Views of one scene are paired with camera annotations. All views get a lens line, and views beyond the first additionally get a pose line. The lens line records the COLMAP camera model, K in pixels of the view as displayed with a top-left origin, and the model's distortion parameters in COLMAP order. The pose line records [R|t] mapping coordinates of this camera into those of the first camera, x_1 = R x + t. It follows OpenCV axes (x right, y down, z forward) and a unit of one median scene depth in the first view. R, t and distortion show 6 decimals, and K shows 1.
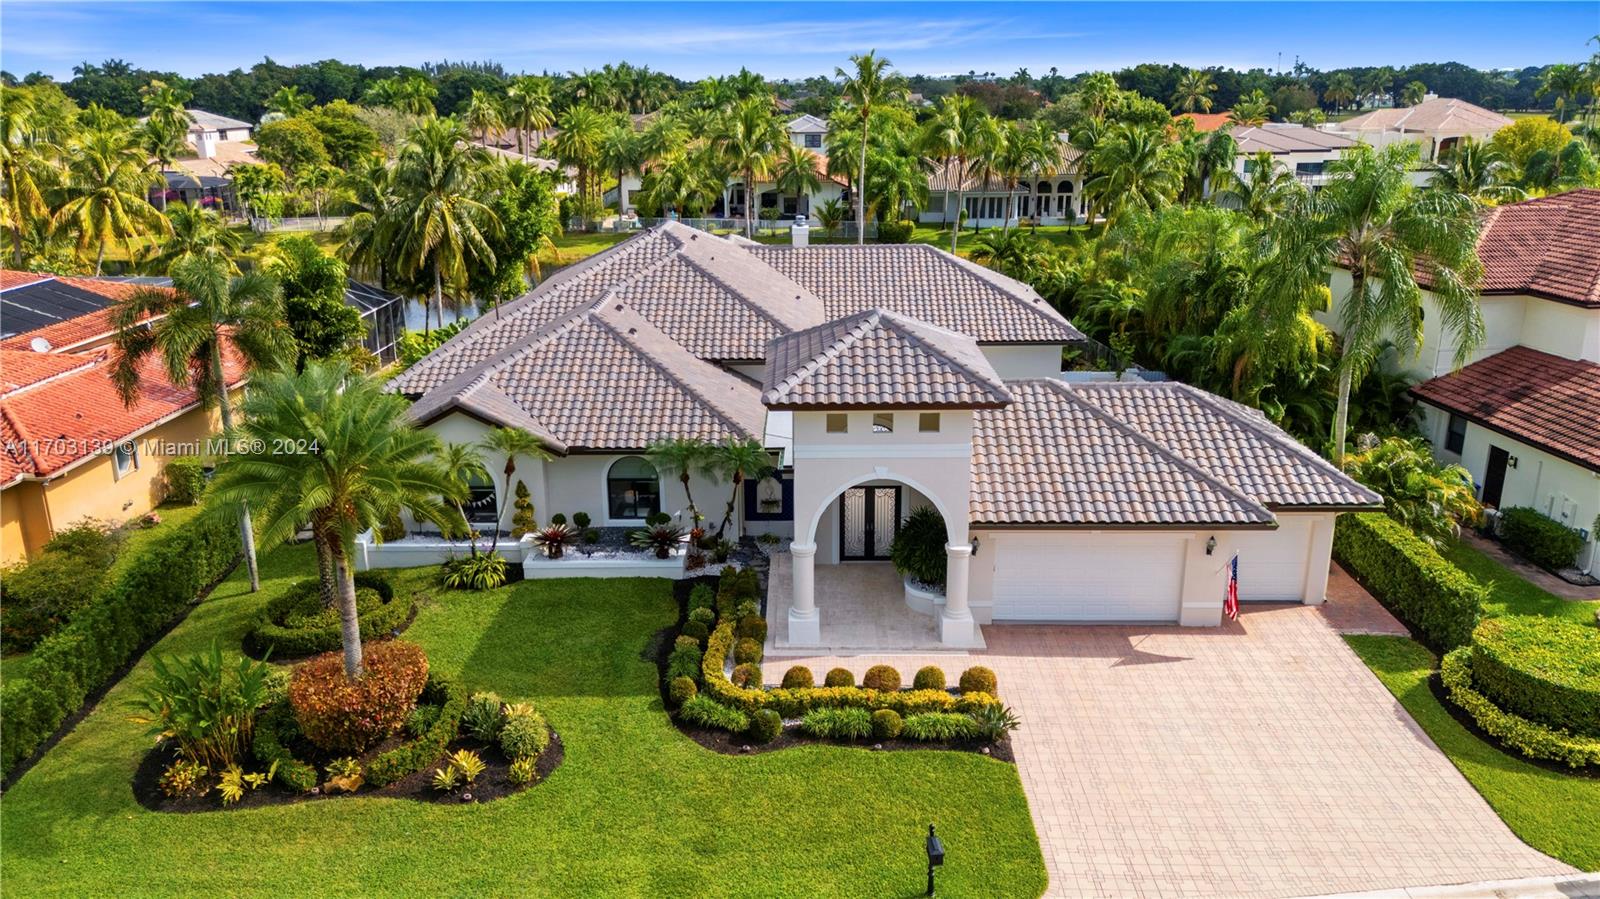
lens RADIAL K [[1190.2, 0, 796.5], [0, 1190.2, 449.0], [0, 0, 1]] dist [0.062191, -0.047251]
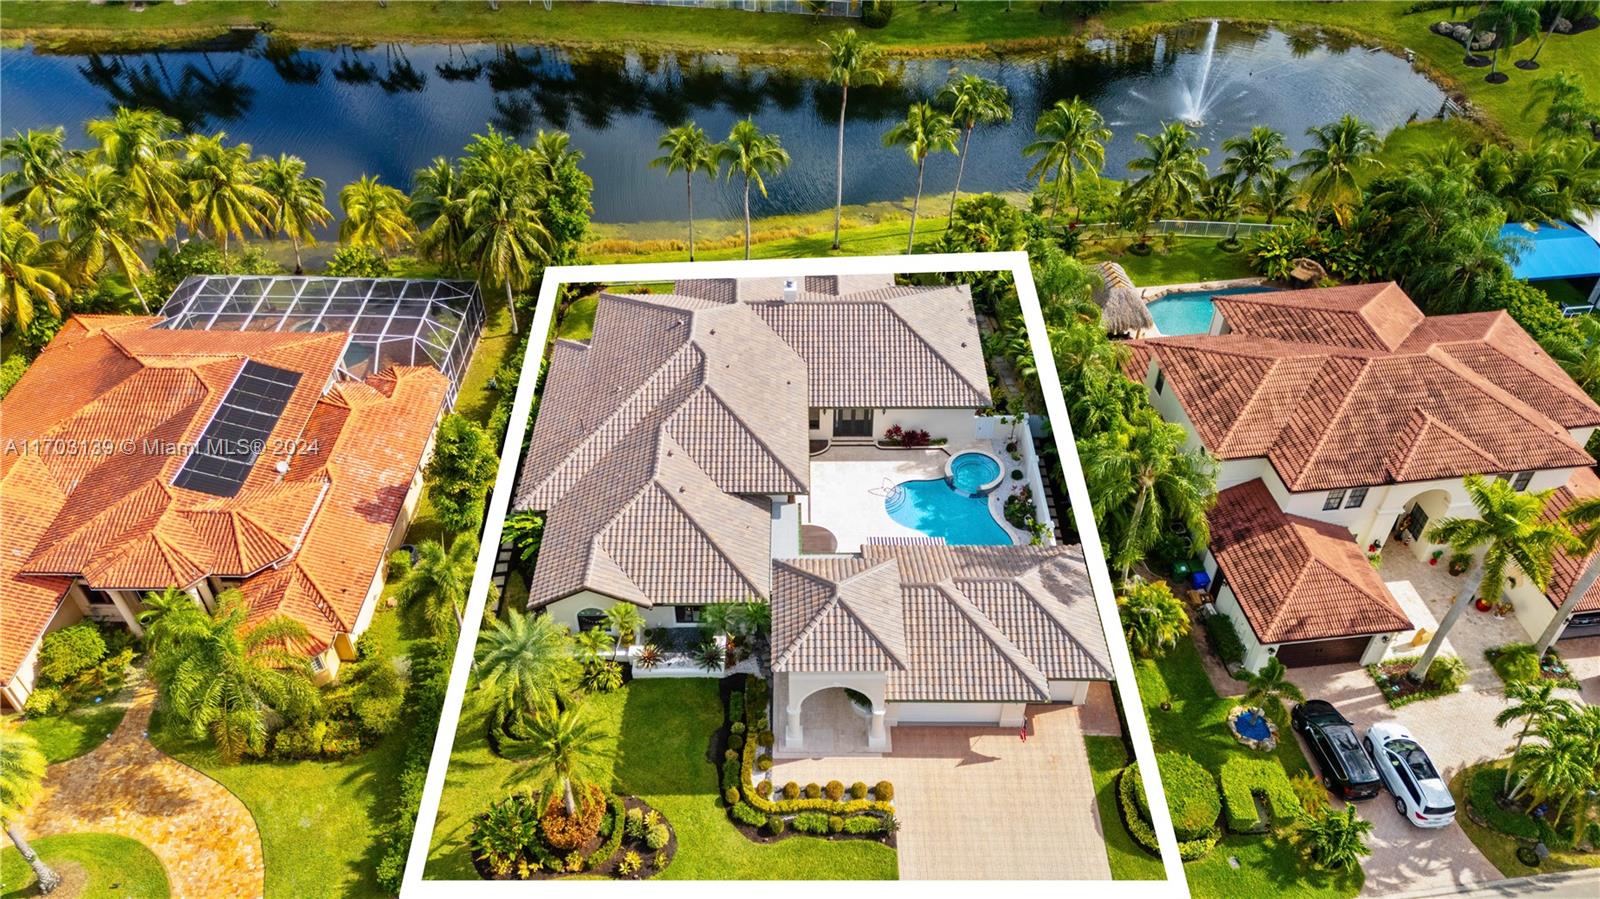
lens RADIAL K [[1190.2, 0, 793.5], [0, 1190.2, 456.1], [0, 0, 1]] dist [0.062191, -0.047251]
pose [[0.999945, -0.003199, 0.009952, -0.012071], [-0.001319, 0.905817, 0.423667, -1.053081], [-0.010370, -0.423657, 0.905763, -0.499885]]
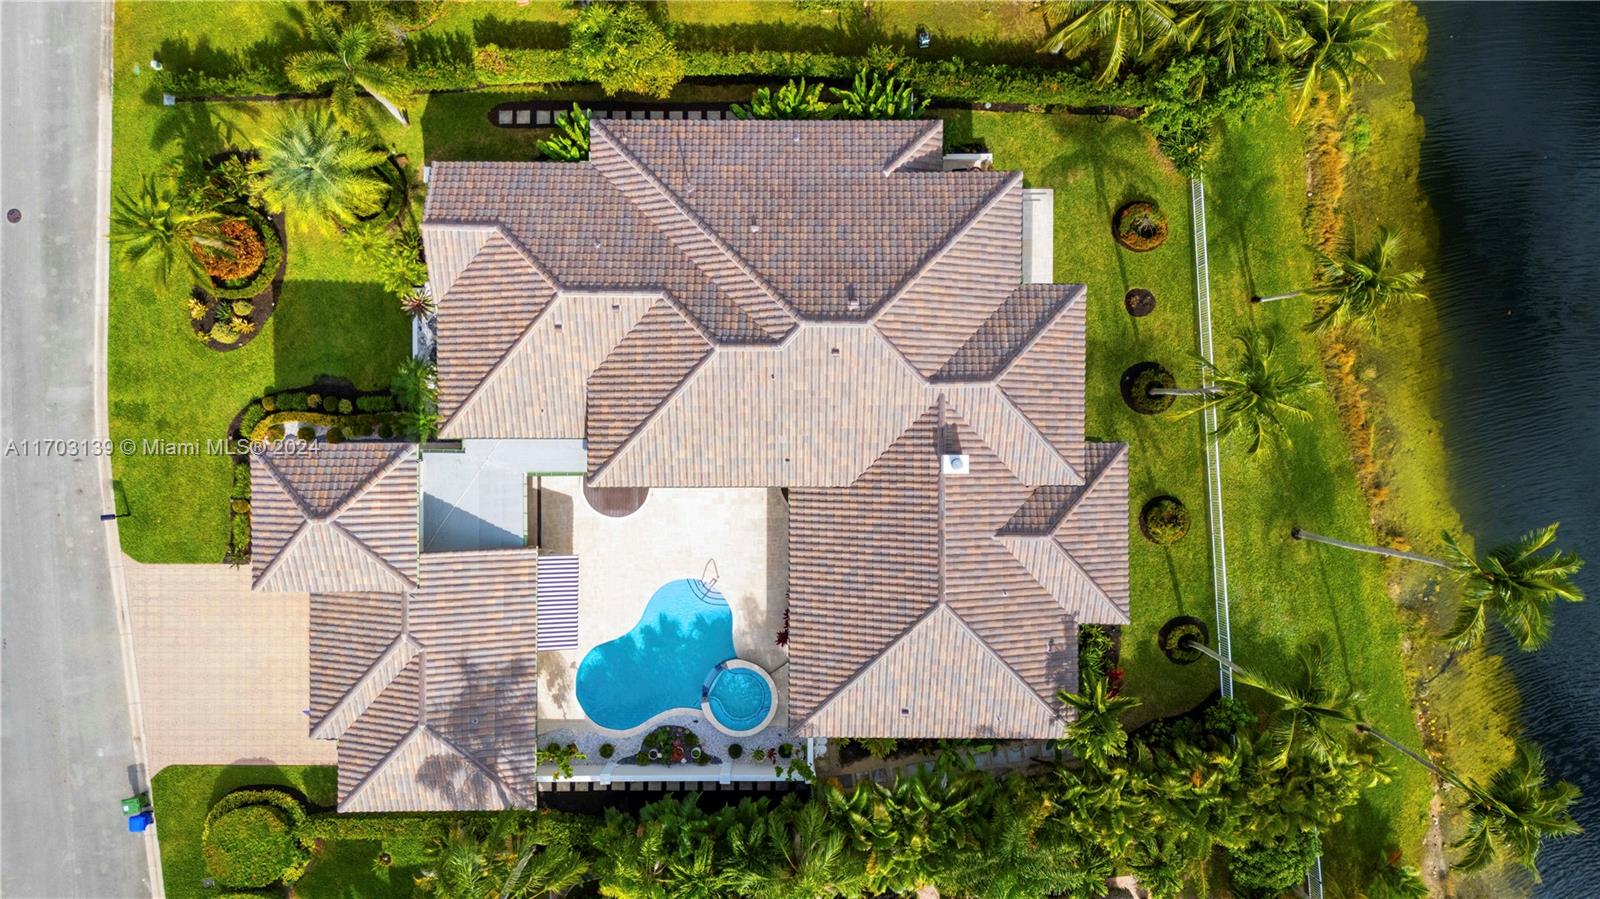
lens RADIAL K [[1190.2, 0, 793.4], [0, 1190.2, 441.9], [0, 0, 1]] dist [0.062191, -0.047251]
pose [[0.009171, 0.999873, 0.013008, -0.045740], [-0.291392, -0.009772, 0.956554, -1.797854], [0.956560, -0.012563, 0.291266, 1.161018]]
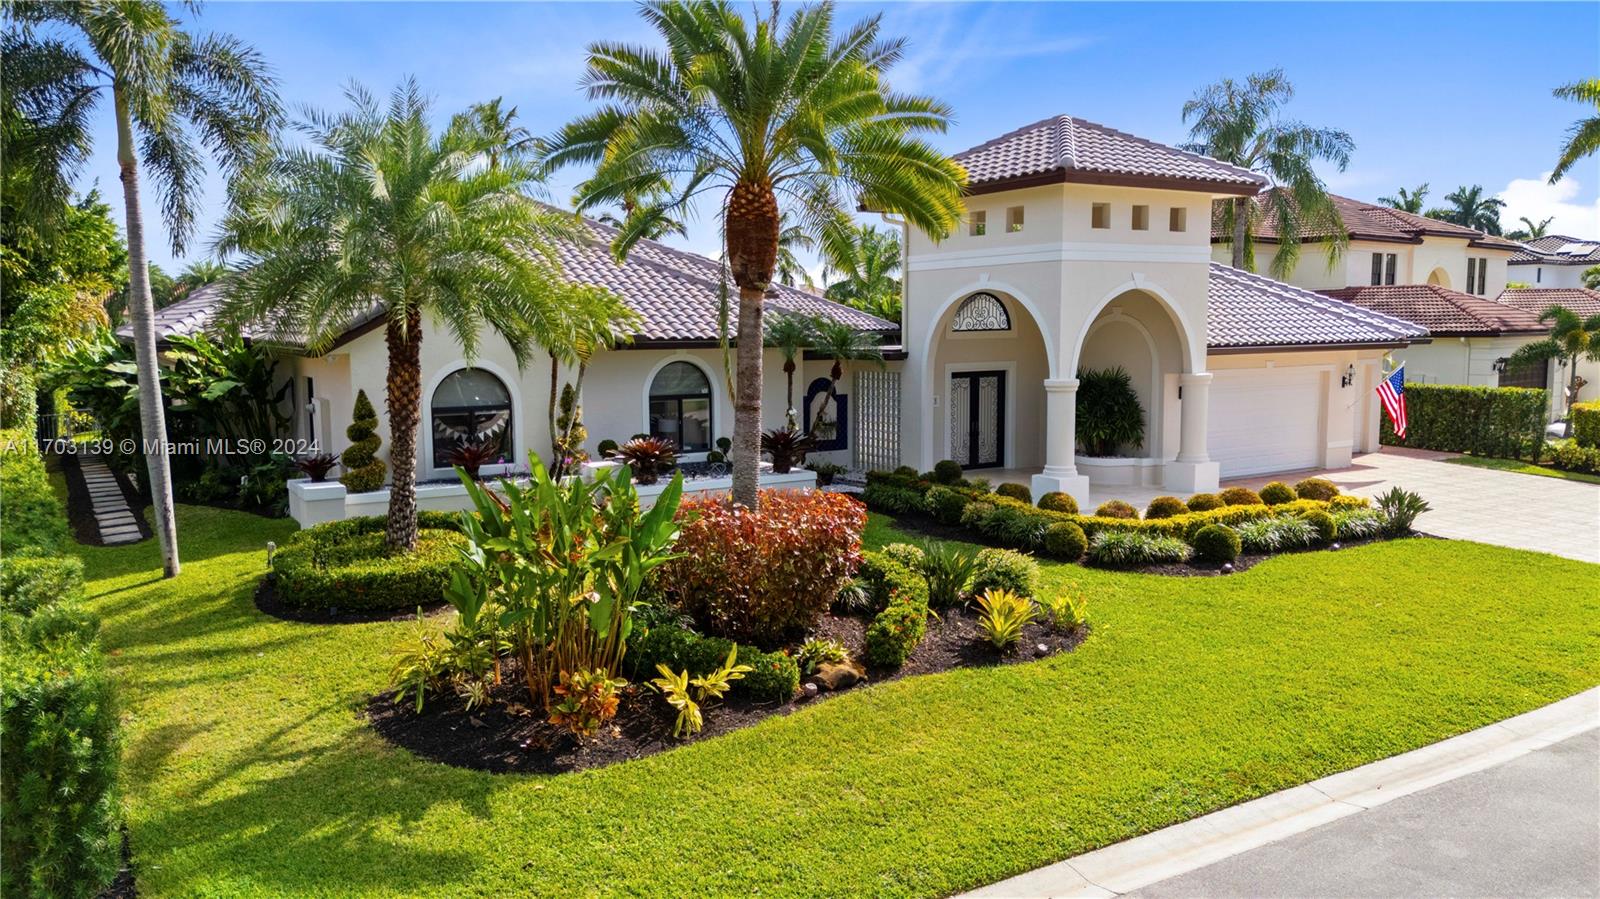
lens RADIAL K [[1190.2, 0, 803.6], [0, 1190.2, 450.7], [0, 0, 1]] dist [0.062191, -0.047251]
pose [[0.837374, -0.060108, 0.543316, -0.569982], [0.164445, 0.975594, -0.145517, 0.213483], [-0.521309, 0.211197, 0.826821, 0.448077]]
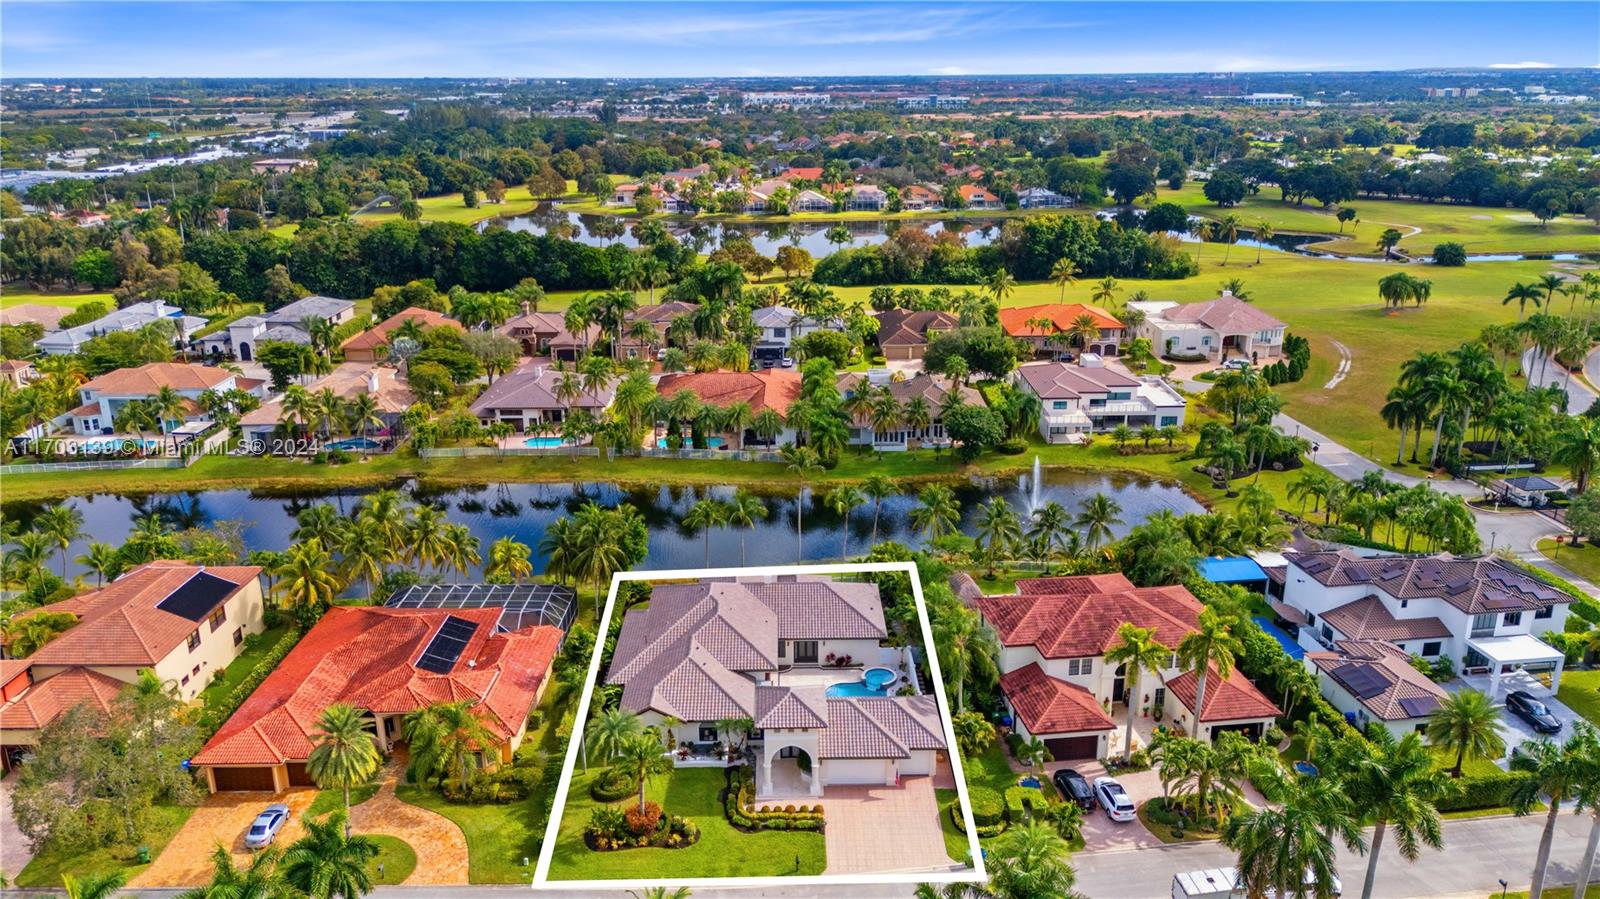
lens RADIAL K [[1190.2, 0, 795.3], [0, 1190.2, 447.5], [0, 0, 1]] dist [0.062191, -0.047251]
pose [[0.999782, -0.005972, 0.019998, 0.022487], [0.005763, 0.999928, 0.010479, -0.823365], [-0.020059, -0.010361, 0.999745, -2.264386]]
